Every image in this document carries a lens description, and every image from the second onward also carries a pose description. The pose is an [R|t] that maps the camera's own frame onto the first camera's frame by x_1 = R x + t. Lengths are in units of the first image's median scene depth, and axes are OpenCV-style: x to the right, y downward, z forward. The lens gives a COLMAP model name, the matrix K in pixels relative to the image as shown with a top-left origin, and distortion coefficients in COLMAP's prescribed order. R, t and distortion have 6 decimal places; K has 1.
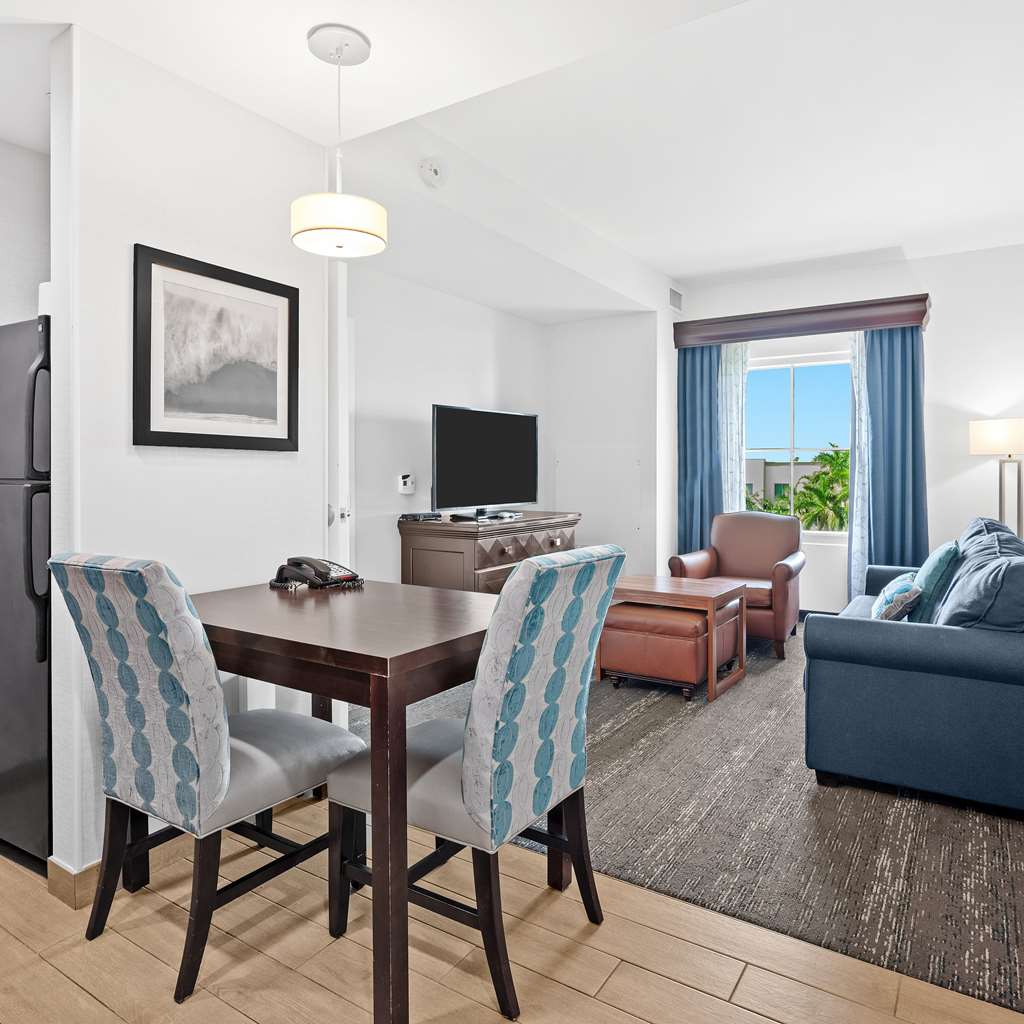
lens RADIAL K [[735.1, 0, 511.9], [0, 735.1, 471.4], [0, 0, 1]] dist [-0.008491, -0.003449]
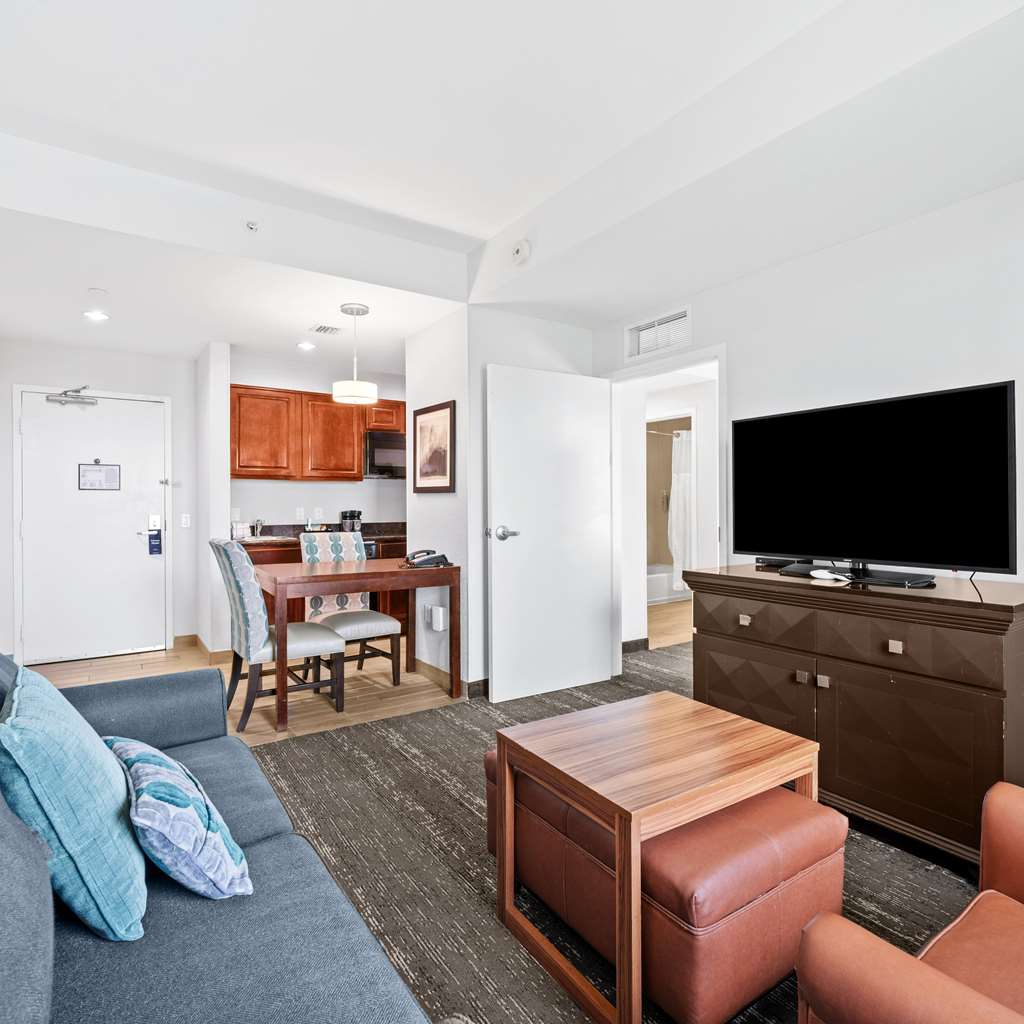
lens RADIAL K [[610.7, 0, 512.3], [0, 610.7, 496.4], [0, 0, 1]] dist [-0.005615, 0.000749]
pose [[-0.393227, -0.006953, -0.919415, 1.002424], [0.005193, 0.999939, -0.009783, -0.003443], [0.919427, -0.008622, -0.393167, 1.715416]]
